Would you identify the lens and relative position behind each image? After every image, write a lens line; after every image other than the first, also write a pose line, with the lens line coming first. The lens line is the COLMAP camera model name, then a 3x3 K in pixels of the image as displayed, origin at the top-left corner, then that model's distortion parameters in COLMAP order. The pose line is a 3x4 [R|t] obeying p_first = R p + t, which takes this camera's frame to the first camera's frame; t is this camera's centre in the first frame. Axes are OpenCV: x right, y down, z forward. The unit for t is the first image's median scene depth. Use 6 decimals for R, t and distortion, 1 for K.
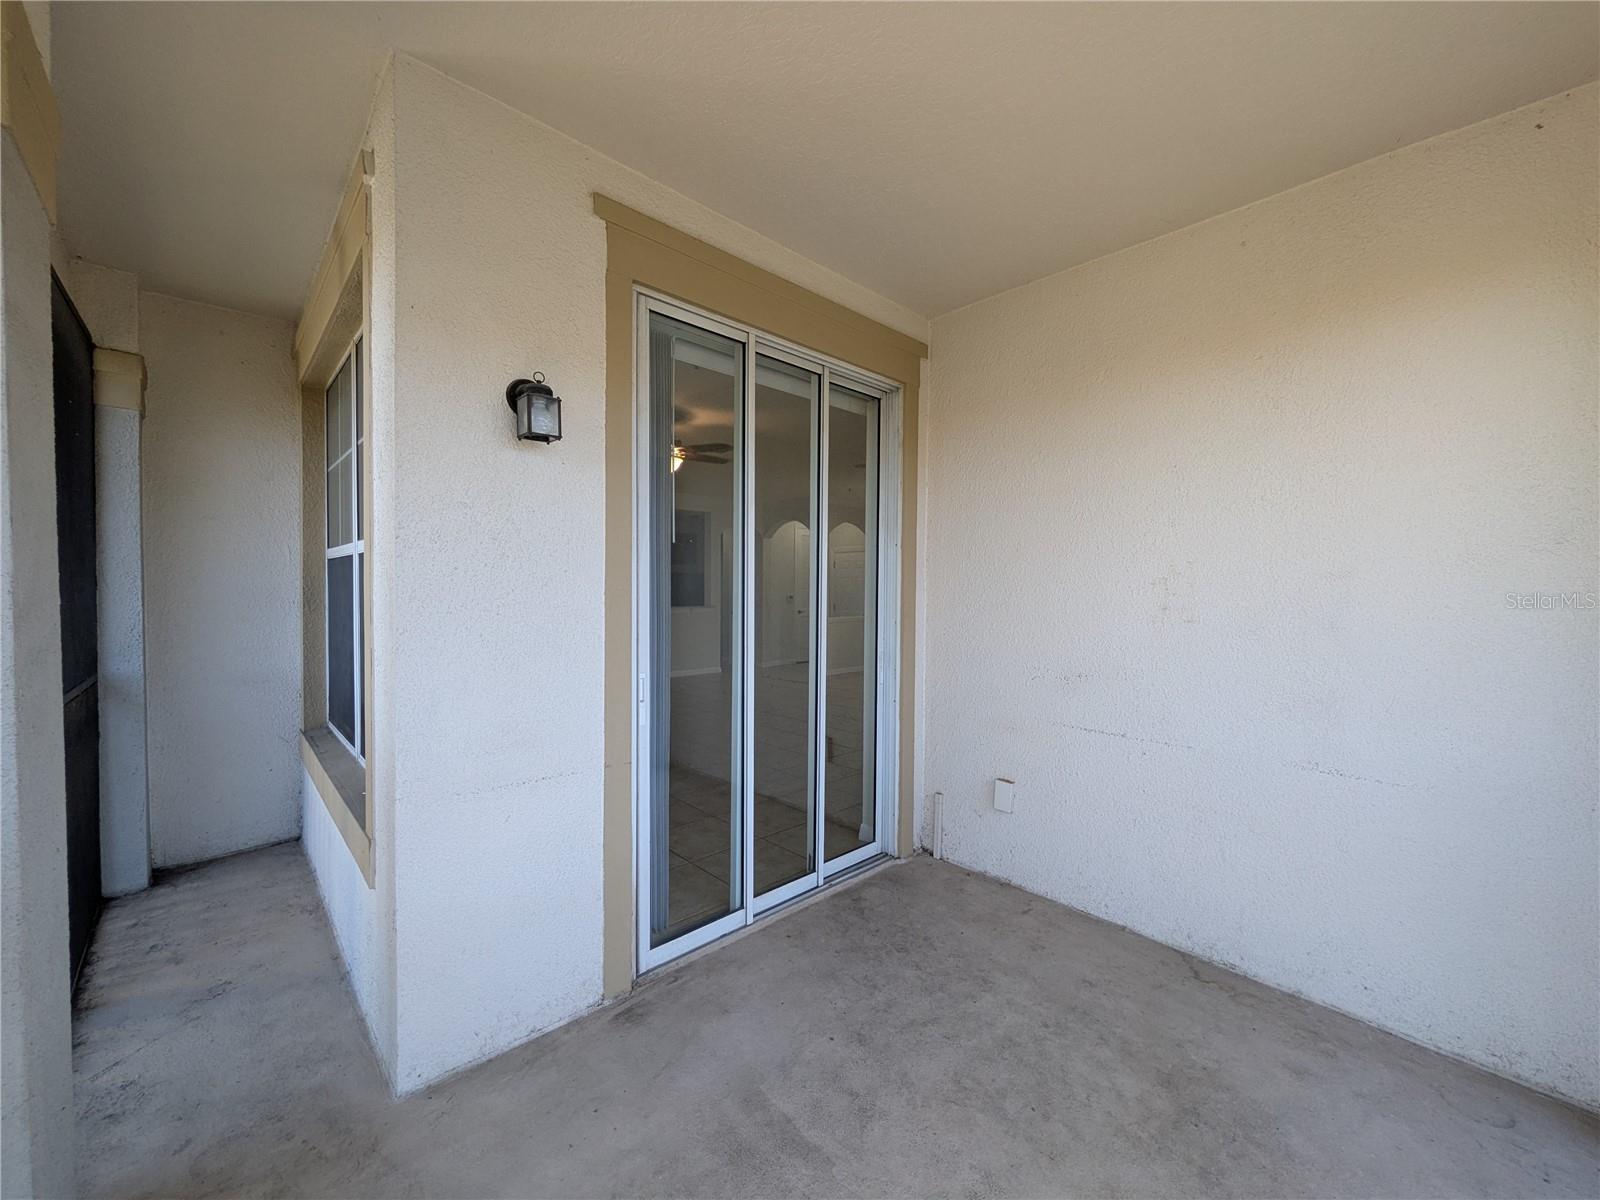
lens RADIAL K [[635.1, 0, 796.8], [0, 635.1, 604.0], [0, 0, 1]] dist [-0.000206, -0.000032]
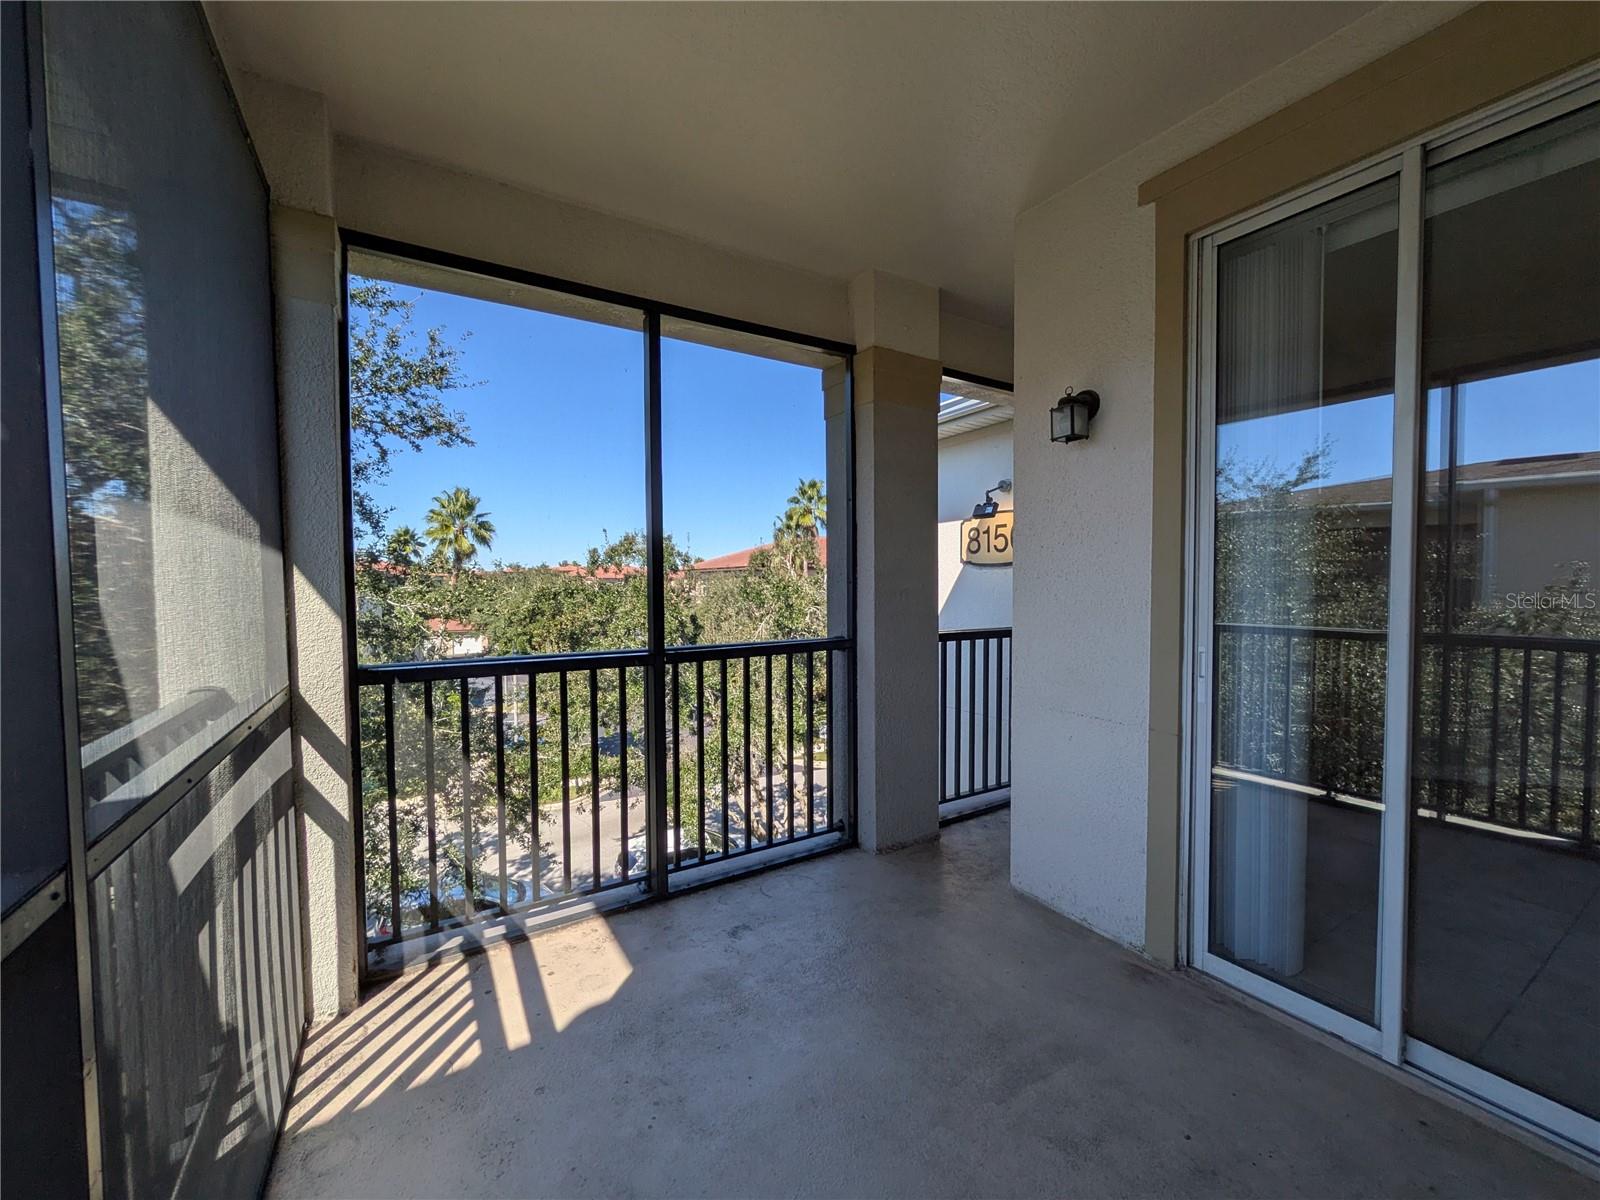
lens RADIAL K [[635.1, 0, 798.3], [0, 635.1, 599.6], [0, 0, 1]] dist [-0.000206, -0.000032]
pose [[-0.198089, 0.025951, -0.979840, 0.874778], [-0.020403, 0.999324, 0.030592, 0.027305], [0.979972, 0.026052, -0.197426, 0.676209]]
